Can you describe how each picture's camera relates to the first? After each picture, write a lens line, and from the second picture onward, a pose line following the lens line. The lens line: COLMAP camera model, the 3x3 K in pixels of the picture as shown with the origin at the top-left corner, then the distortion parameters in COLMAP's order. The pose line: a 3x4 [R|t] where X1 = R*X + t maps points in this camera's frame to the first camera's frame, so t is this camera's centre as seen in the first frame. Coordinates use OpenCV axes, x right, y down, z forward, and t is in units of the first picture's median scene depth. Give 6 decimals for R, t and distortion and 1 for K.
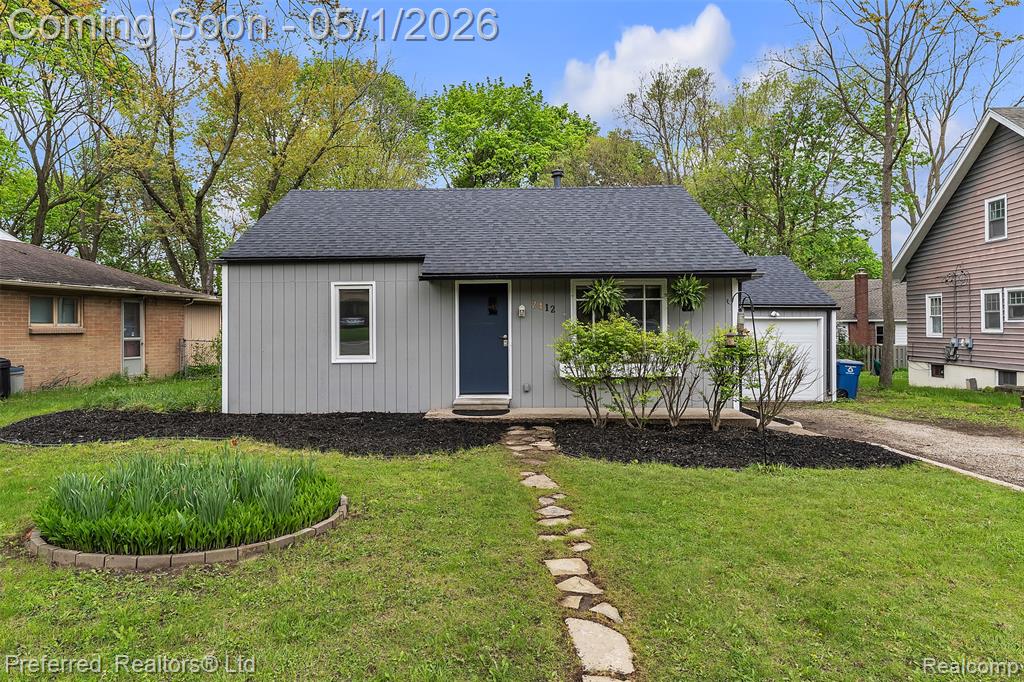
lens RADIAL K [[657.5, 0, 509.6], [0, 657.5, 327.3], [0, 0, 1]] dist [-0.000827, -0.000496]
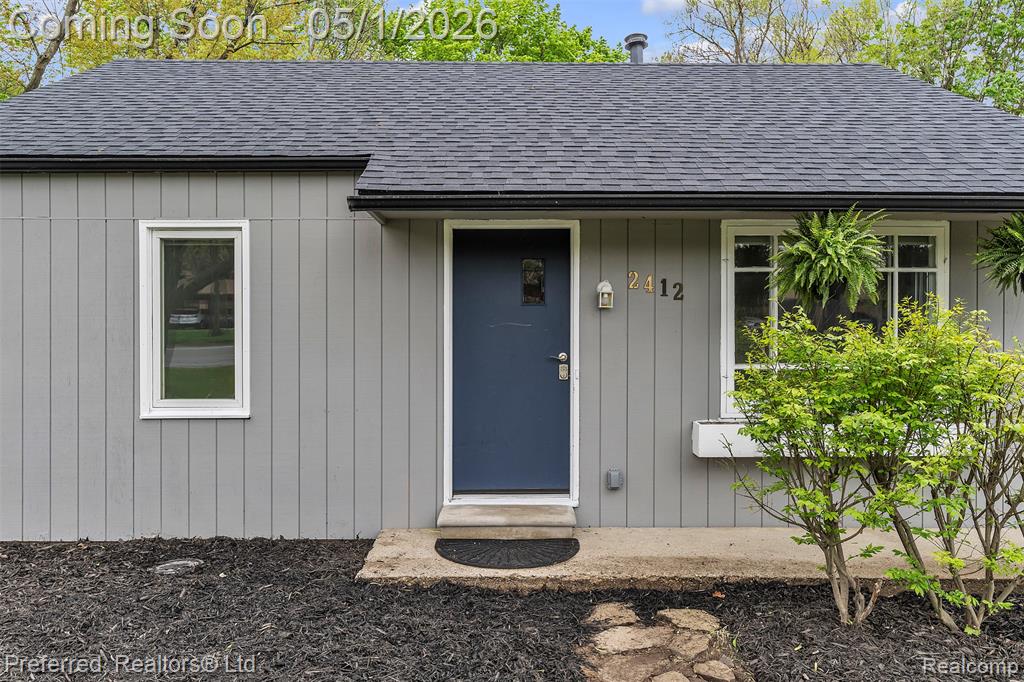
lens RADIAL K [[829.5, 0, 512.0], [0, 829.5, 341.0], [0, 0, 1]] dist [-0.000454, 0.000112]
pose [[0.999944, 0.007693, 0.007326, -0.043165], [-0.007796, 0.999870, 0.014134, -0.002802], [-0.007216, -0.014191, 0.999873, 0.475131]]
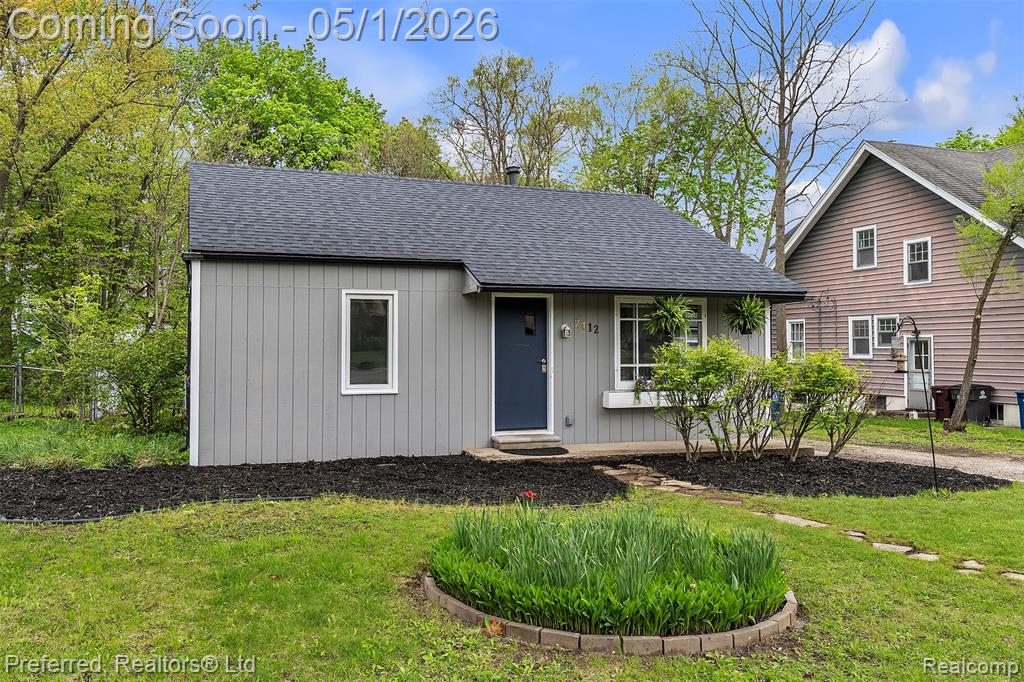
lens RADIAL K [[788.1, 0, 512.0], [0, 788.1, 341.0], [0, 0, 1]] dist [-0.004761, -0.002152]
pose [[0.939443, 0.011636, 0.342508, -0.393450], [-0.007632, 0.999886, -0.013036, 0.002076], [-0.342621, 0.009632, 0.939424, 0.063725]]
